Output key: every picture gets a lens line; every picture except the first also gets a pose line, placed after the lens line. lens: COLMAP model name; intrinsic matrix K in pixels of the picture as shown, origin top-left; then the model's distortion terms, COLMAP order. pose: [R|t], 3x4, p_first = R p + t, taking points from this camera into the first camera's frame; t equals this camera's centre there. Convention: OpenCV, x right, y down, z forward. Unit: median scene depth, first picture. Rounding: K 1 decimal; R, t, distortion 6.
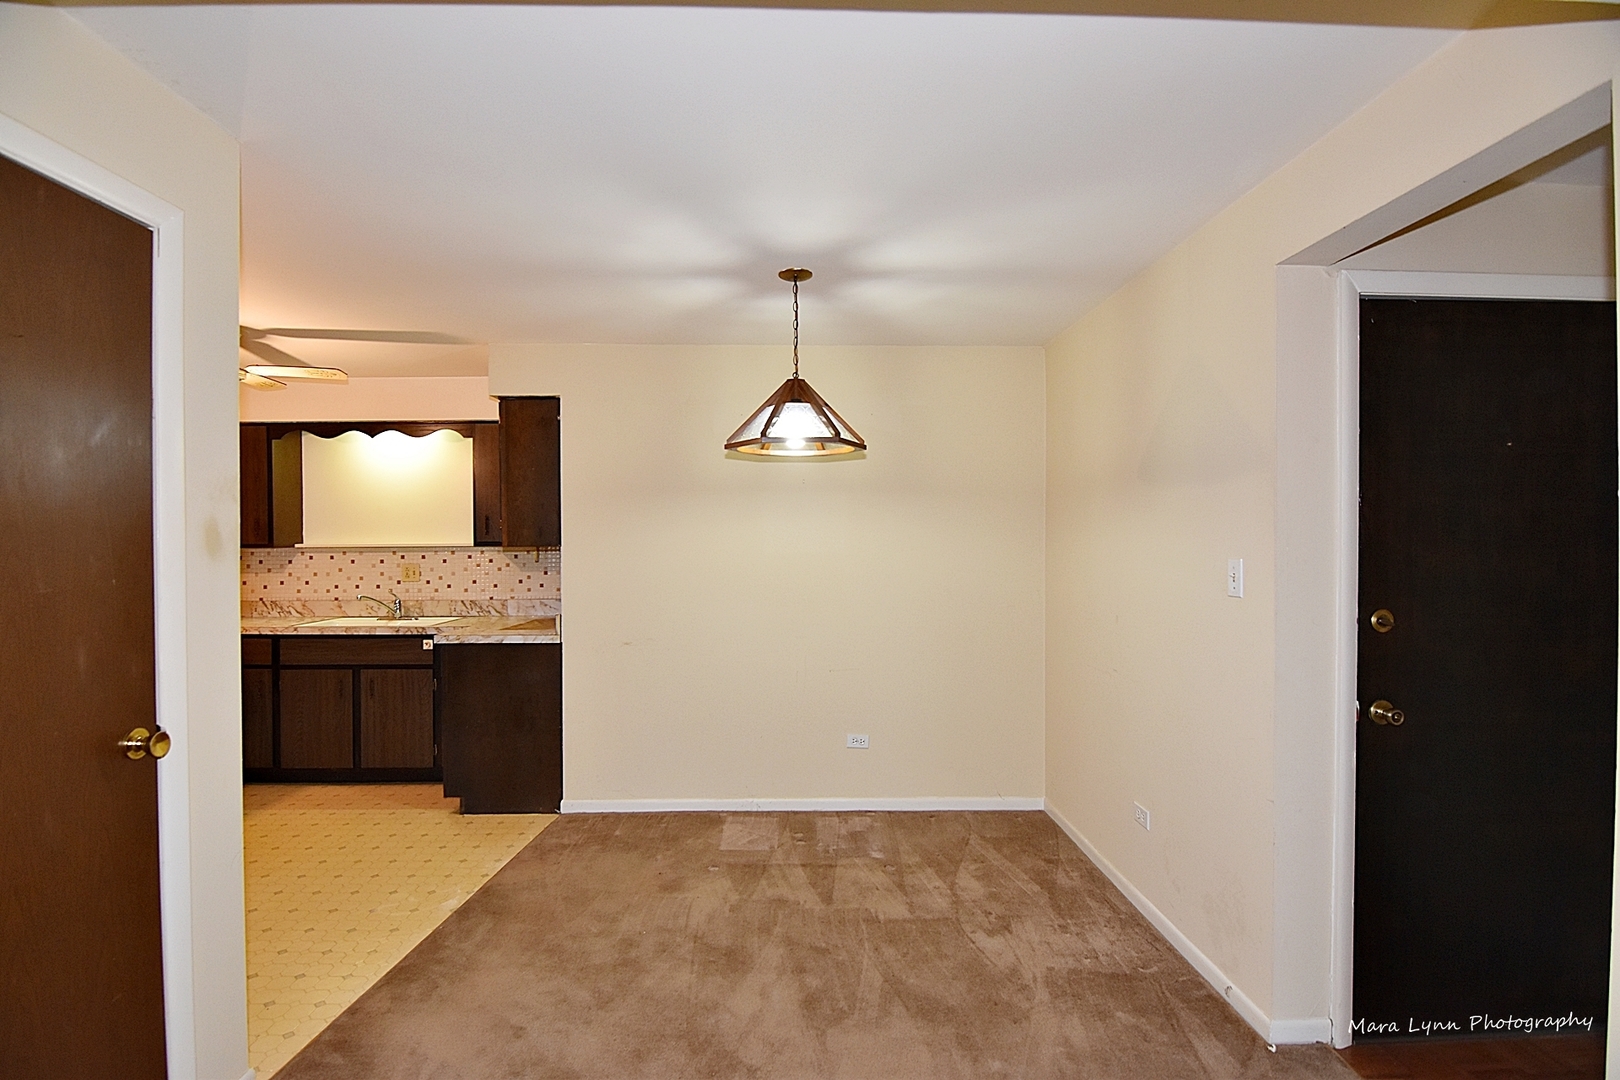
lens RADIAL K [[793.6, 0, 797.8], [0, 793.6, 545.3], [0, 0, 1]] dist [-0.005930, -0.010009]
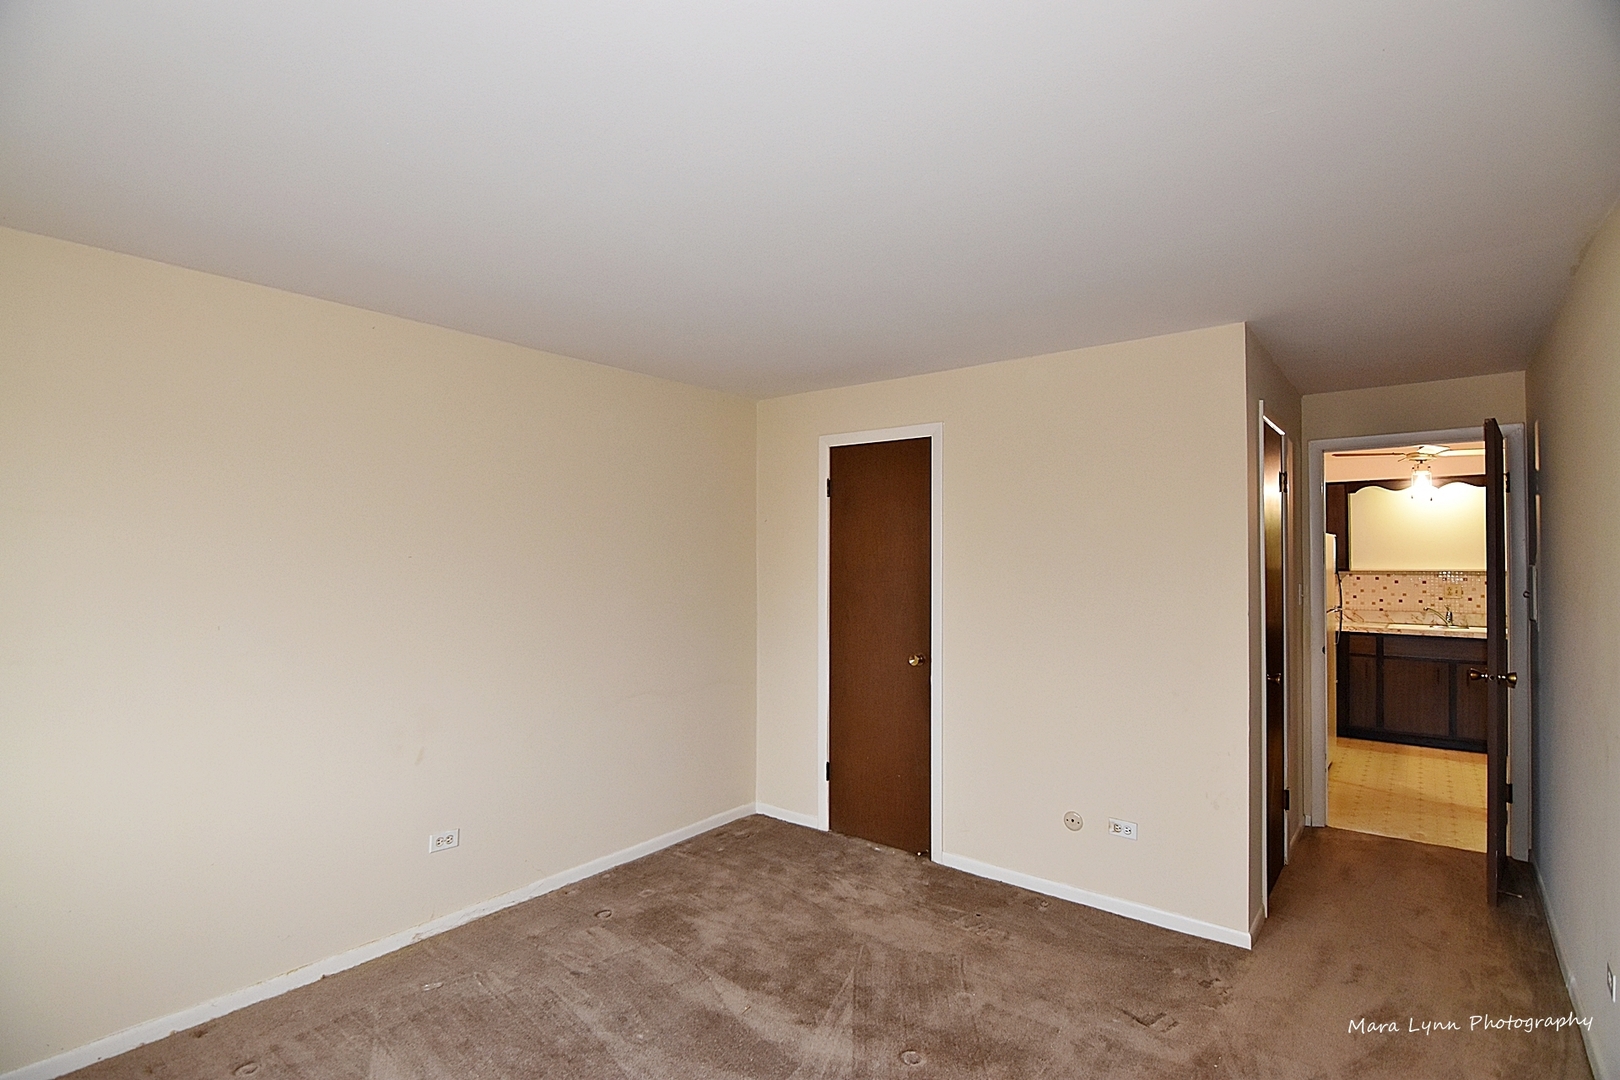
lens RADIAL K [[793.6, 0, 797.8], [0, 793.6, 545.3], [0, 0, 1]] dist [-0.005930, -0.010009]
pose [[0.772780, -0.005050, -0.634654, -0.527702], [-0.005970, 0.999866, -0.015226, -0.015197], [0.634646, 0.015556, 0.772647, -0.691580]]
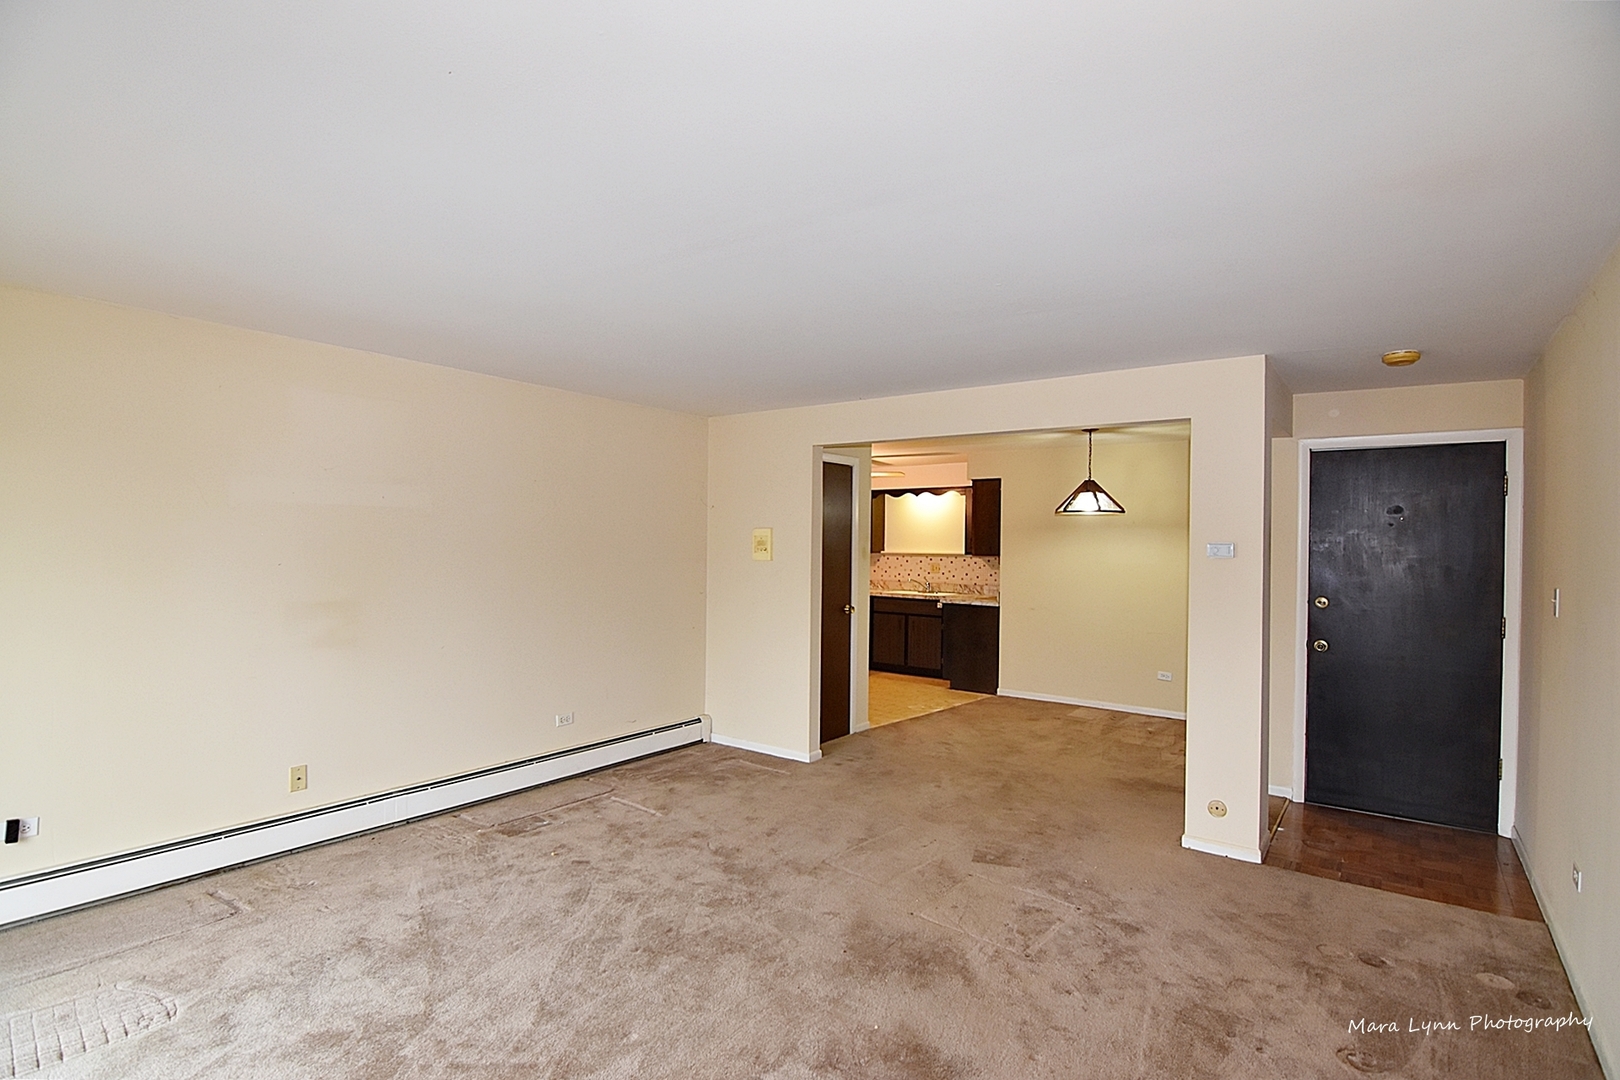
lens RADIAL K [[793.6, 0, 797.8], [0, 793.6, 545.3], [0, 0, 1]] dist [-0.005930, -0.010009]
pose [[0.788040, 0.016448, -0.615404, 0.414231], [-0.020066, 0.999798, 0.001027, -0.014481], [0.615297, 0.011539, 0.788211, -0.682118]]
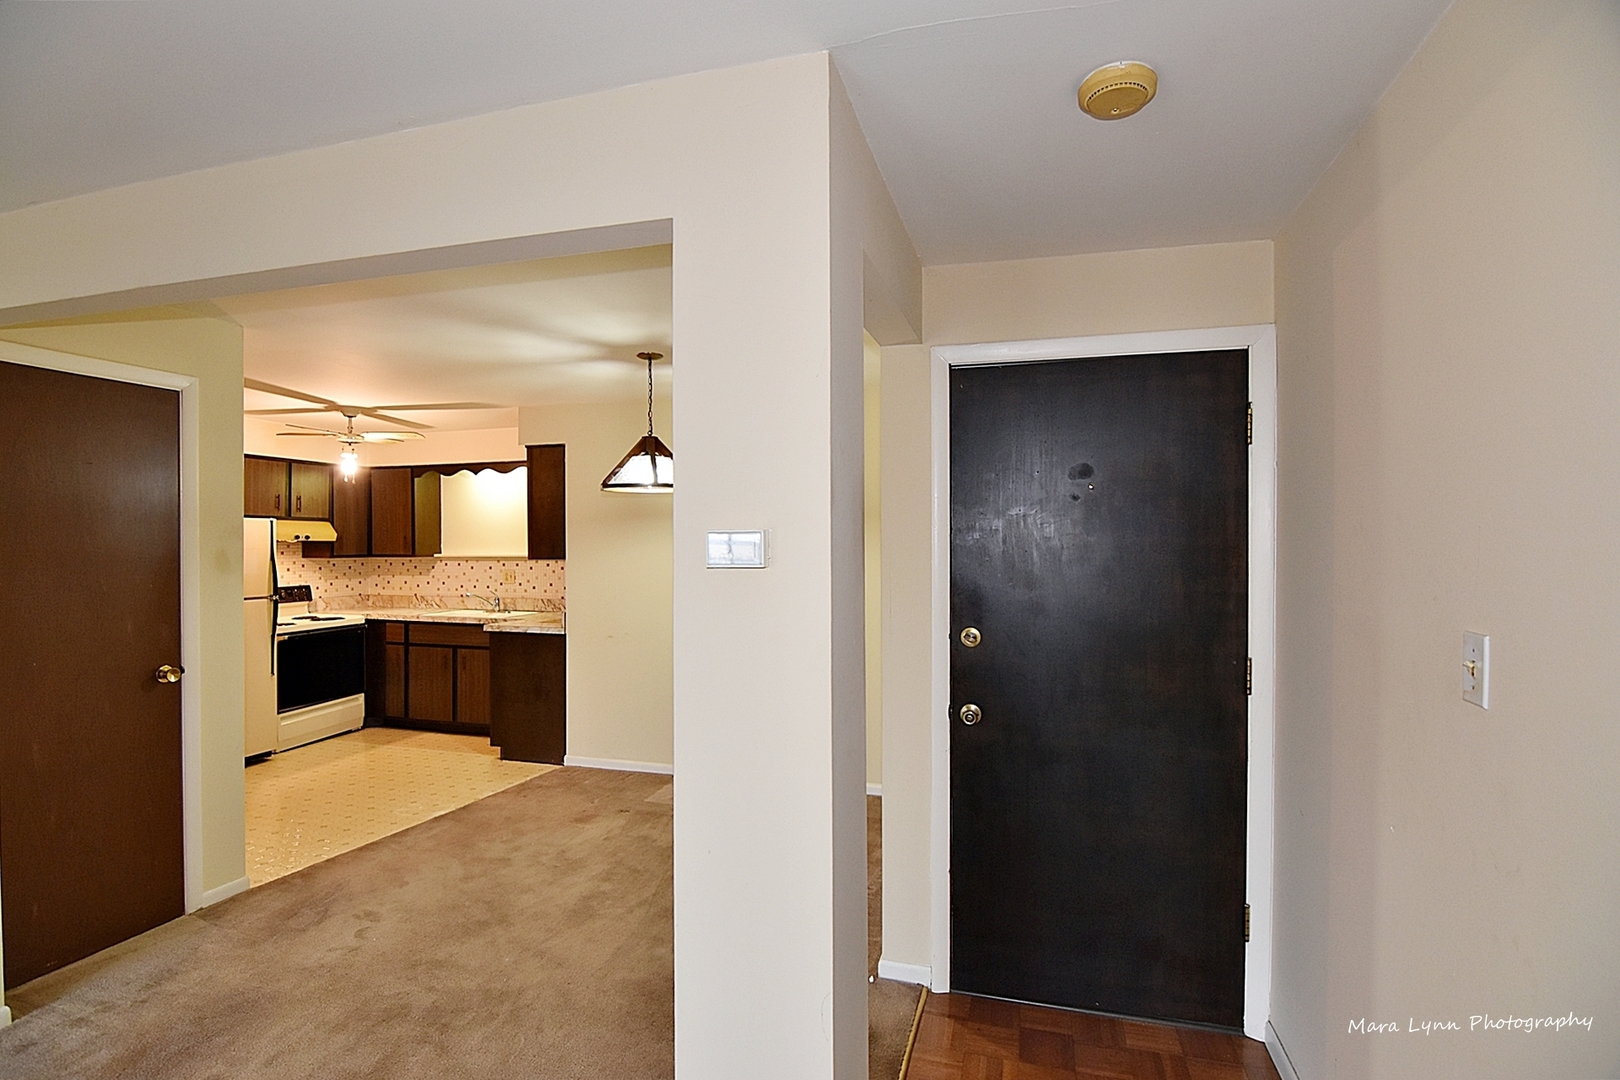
lens RADIAL K [[793.6, 0, 797.8], [0, 793.6, 545.3], [0, 0, 1]] dist [-0.005930, -0.010009]
pose [[0.952551, 0.004139, -0.304350, 0.379232], [-0.004895, 0.999987, -0.001719, -0.018060], [0.304339, 0.003127, 0.952559, -0.101080]]
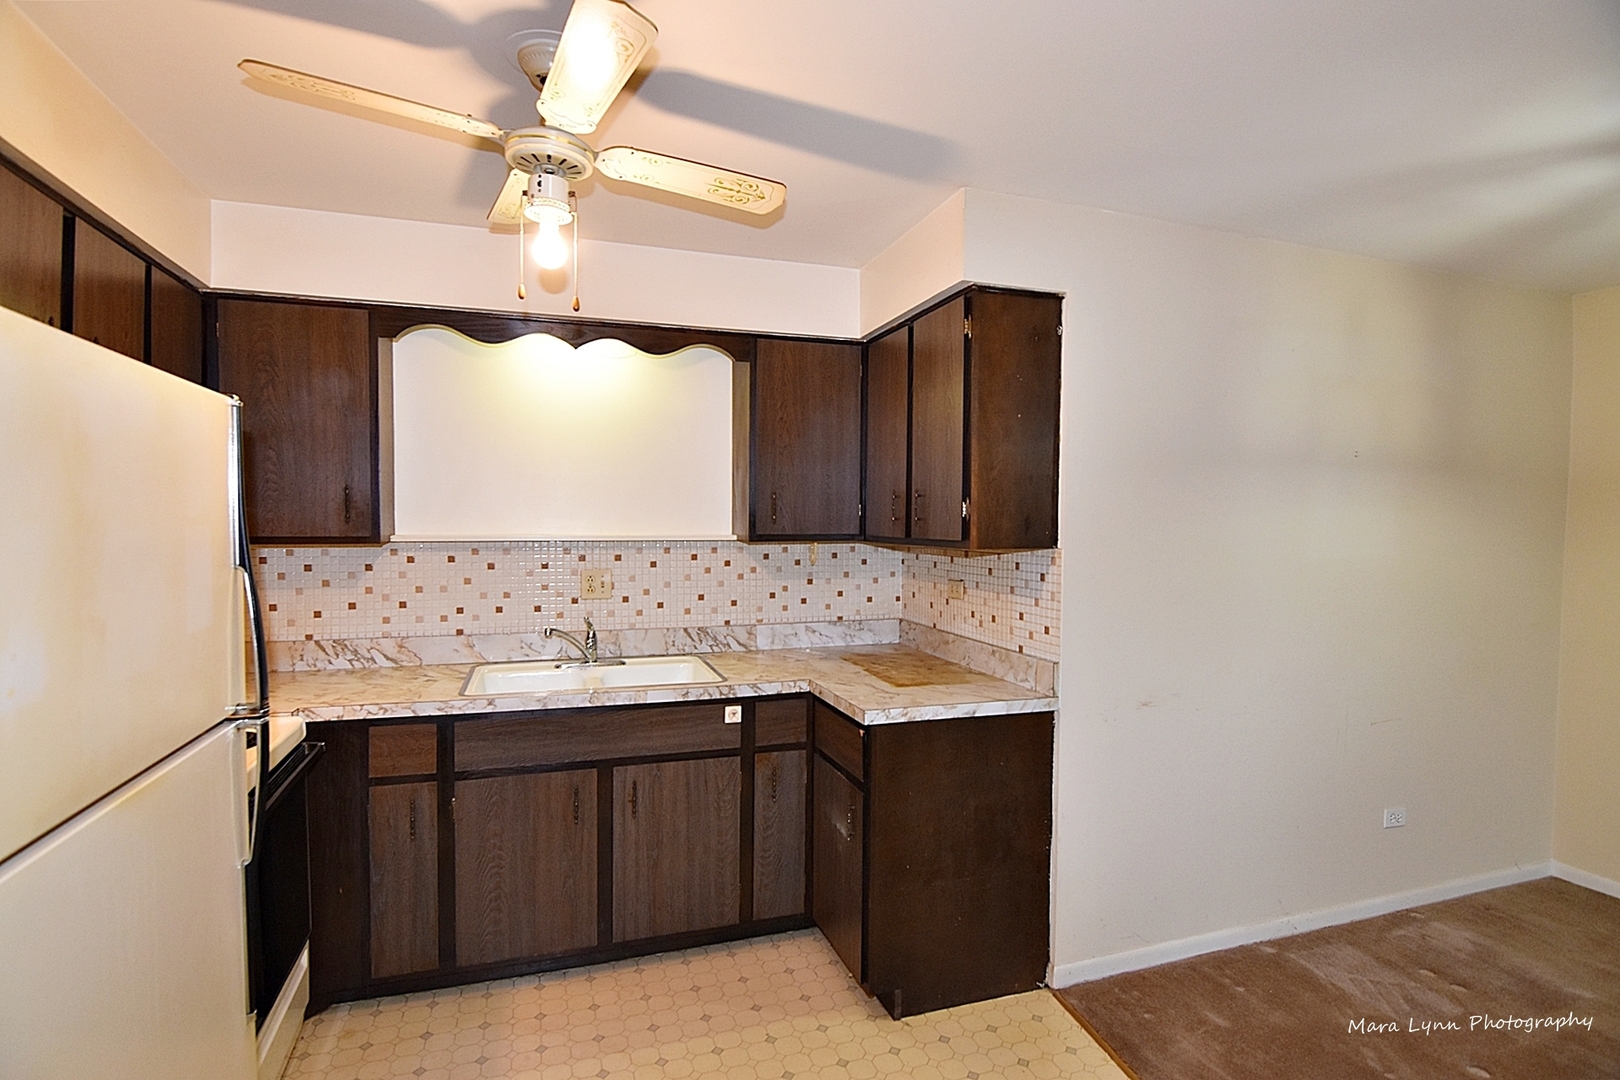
lens RADIAL K [[793.6, 0, 797.8], [0, 793.6, 545.3], [0, 0, 1]] dist [-0.005930, -0.010009]
pose [[0.952956, 0.001238, 0.303105, -0.554518], [-0.009361, 0.999635, 0.025348, -0.011828], [-0.302963, -0.026993, 0.952620, 0.407779]]
